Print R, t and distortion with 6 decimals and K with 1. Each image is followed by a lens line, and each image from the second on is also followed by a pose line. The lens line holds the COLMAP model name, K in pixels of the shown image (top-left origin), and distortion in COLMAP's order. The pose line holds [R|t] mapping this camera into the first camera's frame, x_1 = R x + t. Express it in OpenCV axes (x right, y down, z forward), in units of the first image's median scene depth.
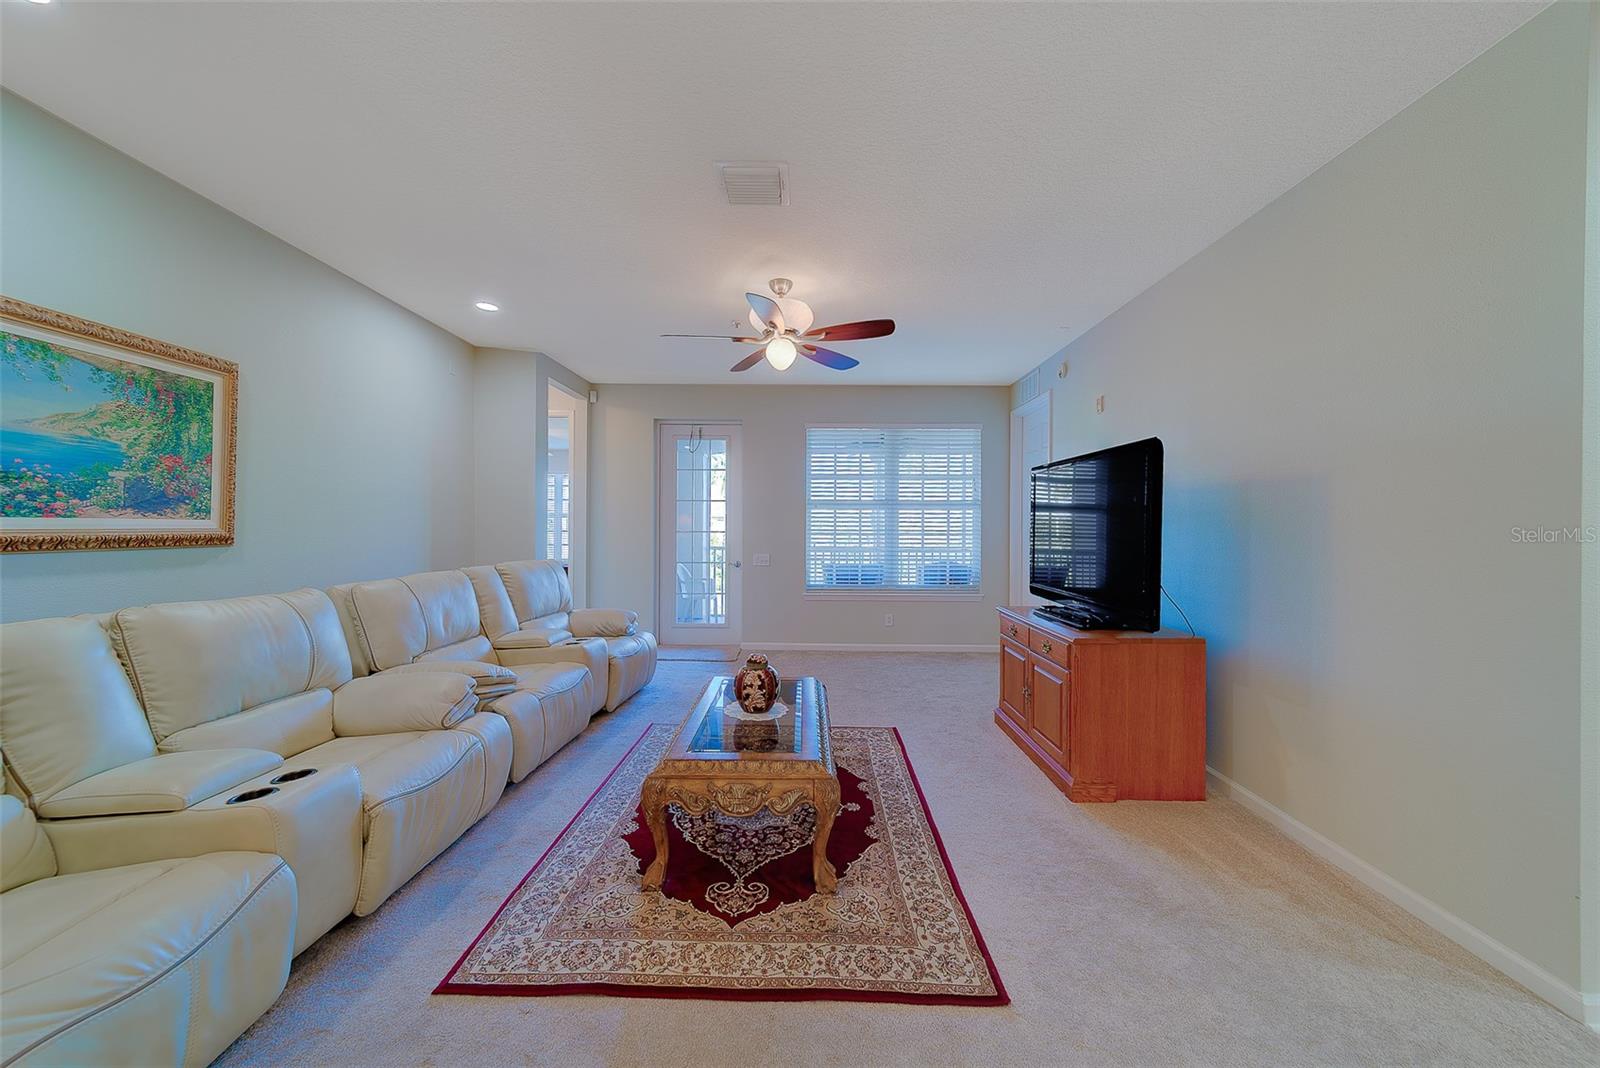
lens RADIAL K [[577.0, 0, 806.5], [0, 577.0, 527.4], [0, 0, 1]] dist [0.004981, 0.000020]
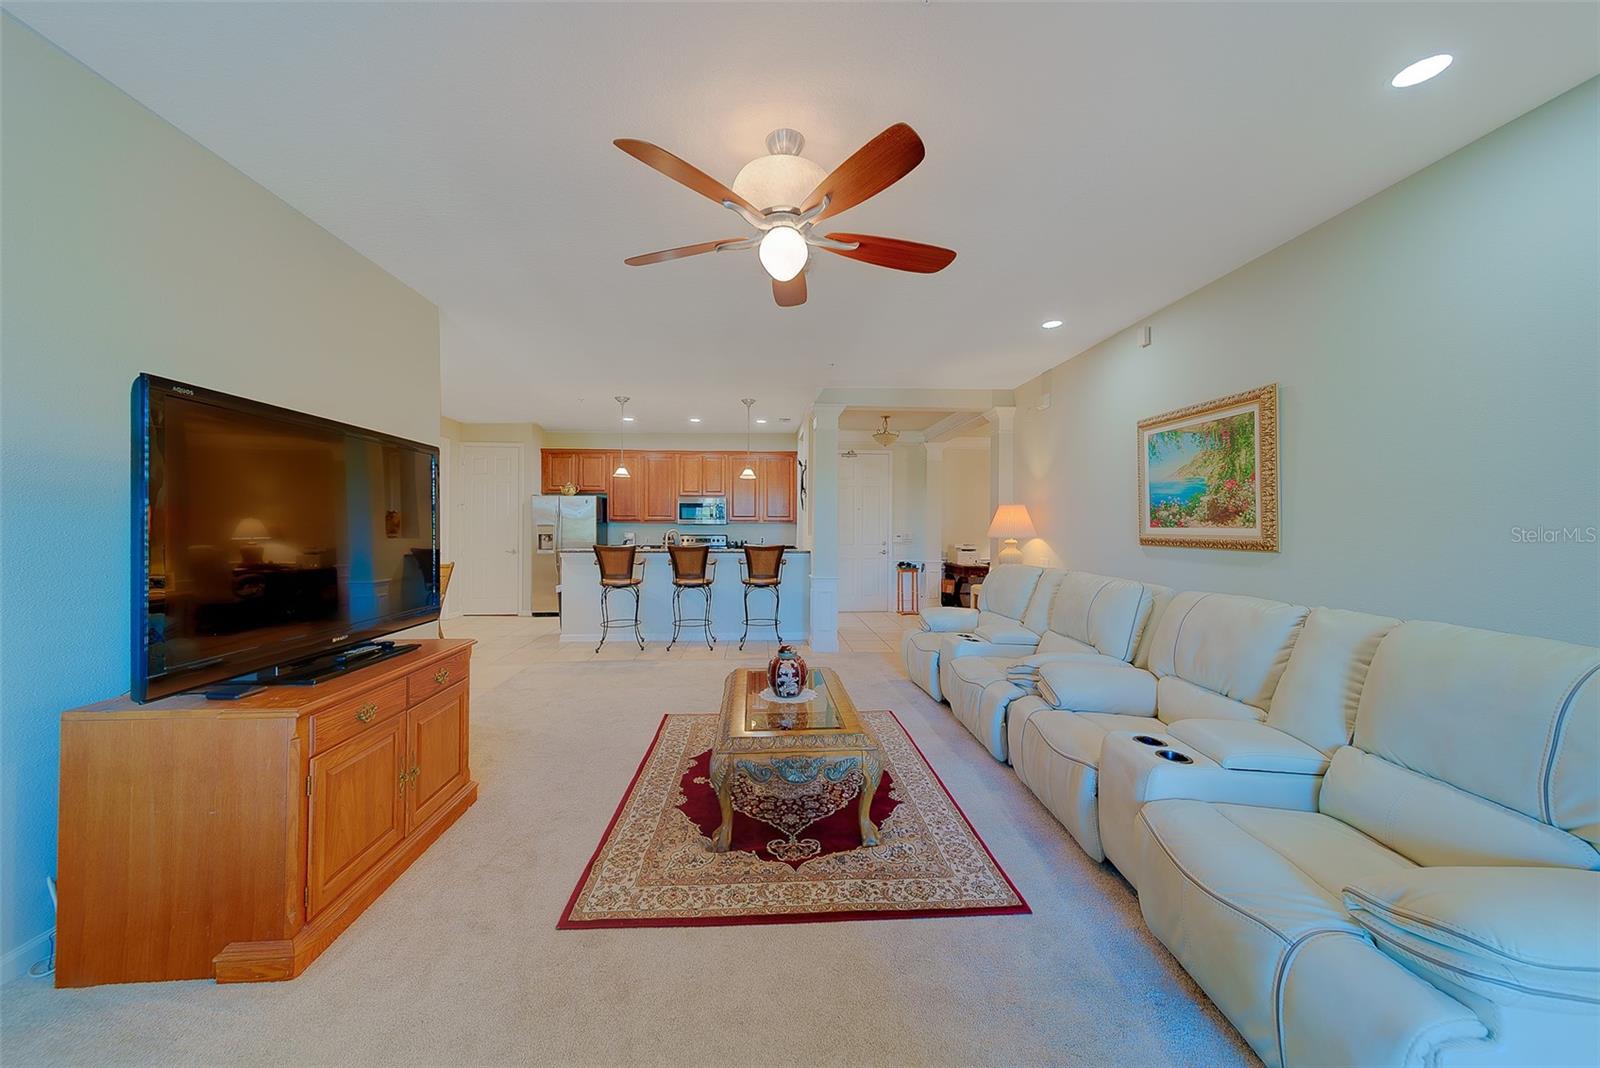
lens RADIAL K [[577.0, 0, 804.4], [0, 577.0, 525.9], [0, 0, 1]] dist [0.004981, 0.000020]
pose [[-0.996465, -0.009538, -0.083461, -0.023583], [-0.009797, 0.999948, 0.002685, -0.012701], [0.083431, 0.003493, -0.996507, 2.159744]]
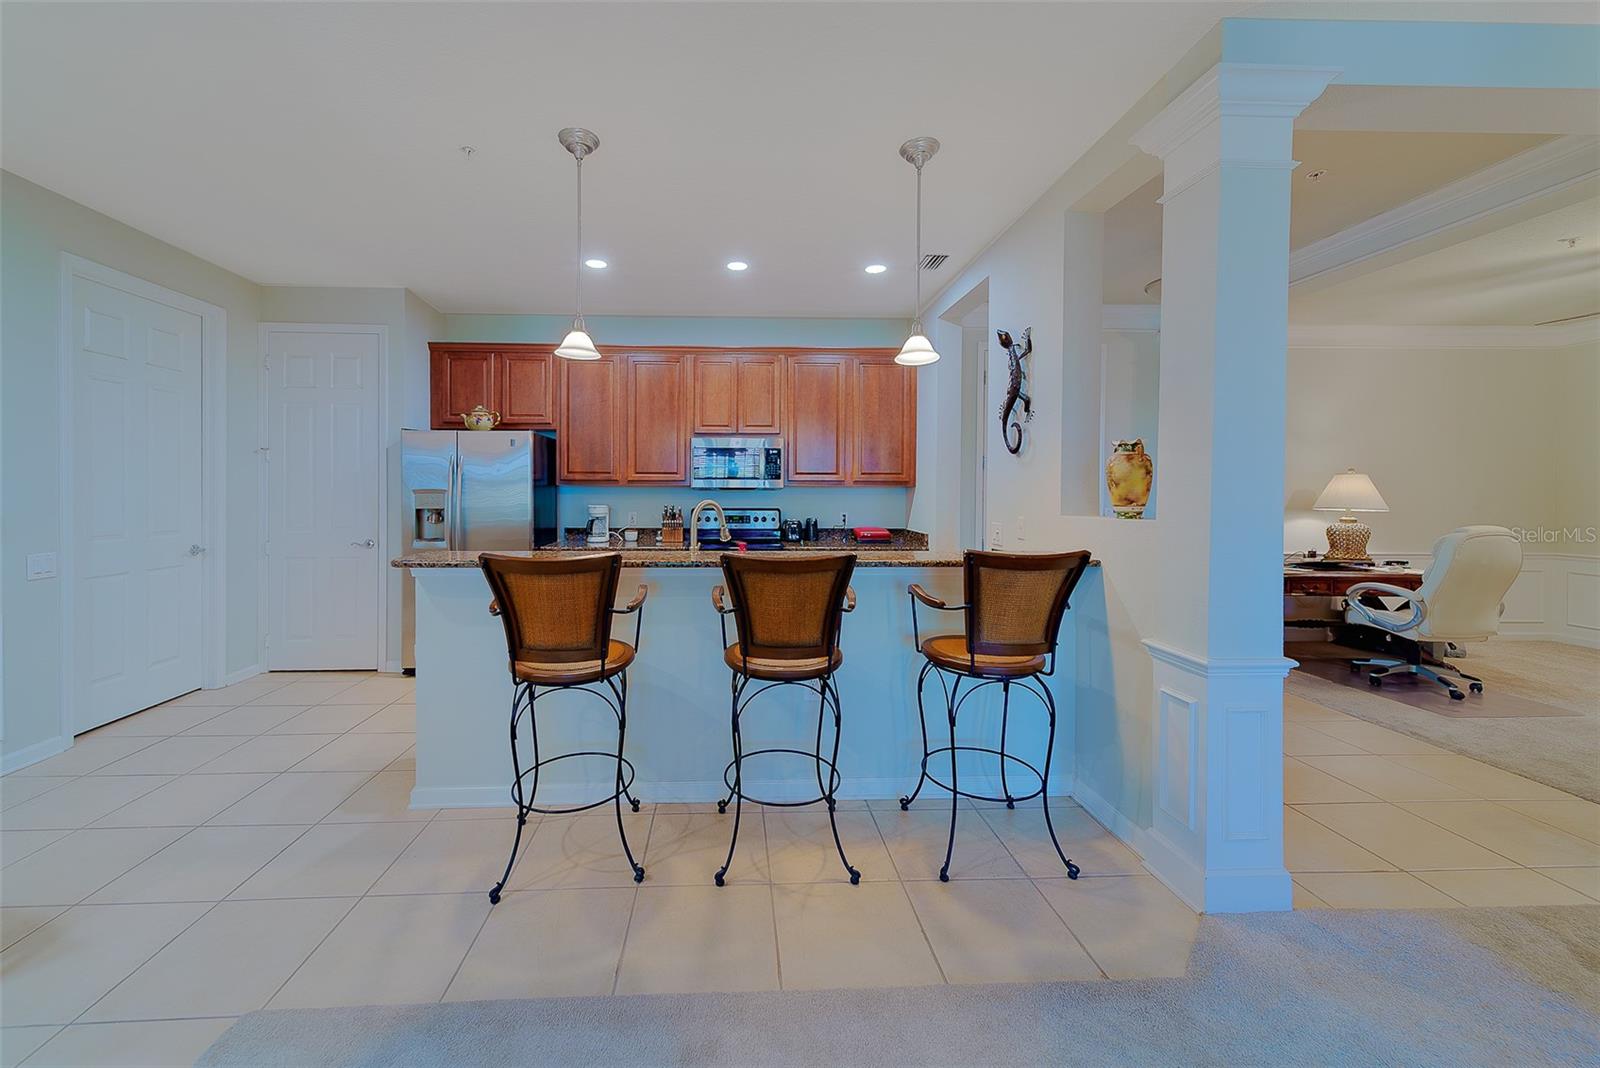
lens RADIAL K [[577.0, 0, 748.7], [0, 577.0, 517.3], [0, 0, 1]] dist [0.004981, 0.000020]
pose [[-0.999378, -0.007156, -0.034532, 0.318813], [-0.008690, 0.998972, 0.044498, 0.000584], [0.034178, 0.044770, -0.998413, 0.500926]]
